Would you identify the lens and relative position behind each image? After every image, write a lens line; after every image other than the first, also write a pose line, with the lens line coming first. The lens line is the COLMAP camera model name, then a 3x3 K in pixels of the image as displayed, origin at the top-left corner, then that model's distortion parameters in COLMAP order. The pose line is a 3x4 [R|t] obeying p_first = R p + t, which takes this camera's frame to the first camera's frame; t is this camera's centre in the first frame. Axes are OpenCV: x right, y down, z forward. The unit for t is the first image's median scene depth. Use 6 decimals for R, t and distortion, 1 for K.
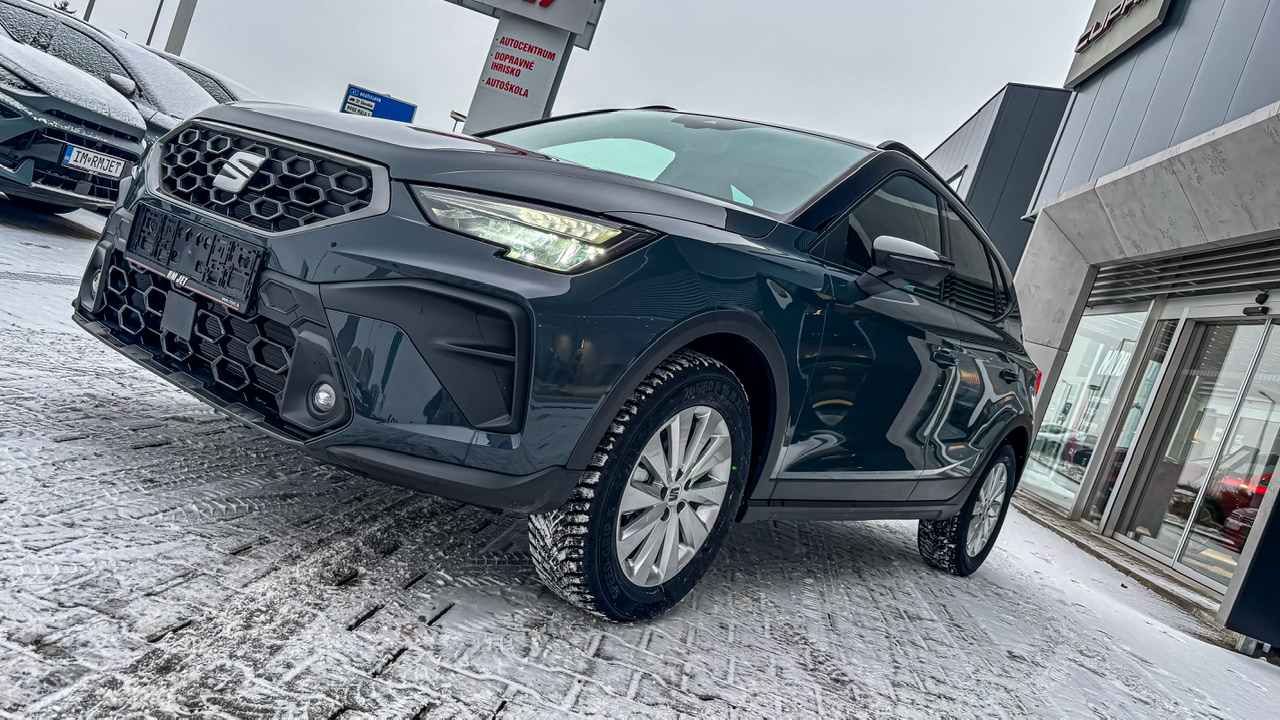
lens RADIAL K [[982.0, 0, 640.0], [0, 982.0, 360.0], [0, 0, 1]] dist [0.003401, 0.039176]
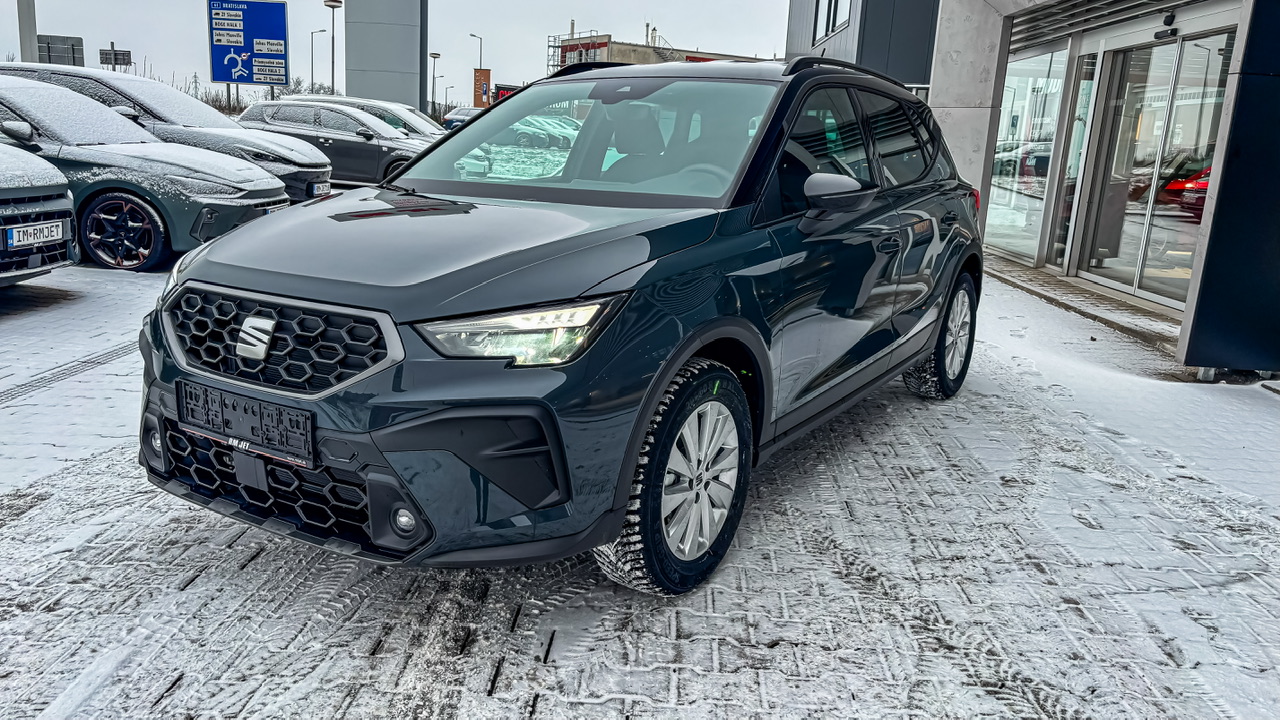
lens RADIAL K [[981.0, 0, 643.6], [0, 981.0, 361.1], [0, 0, 1]] dist [0.016567, 0.007650]
pose [[0.958561, -0.284868, 0.003391, 0.007689], [0.279438, 0.942472, 0.183467, -0.245006], [-0.055460, -0.174917, 0.983020, -0.137516]]
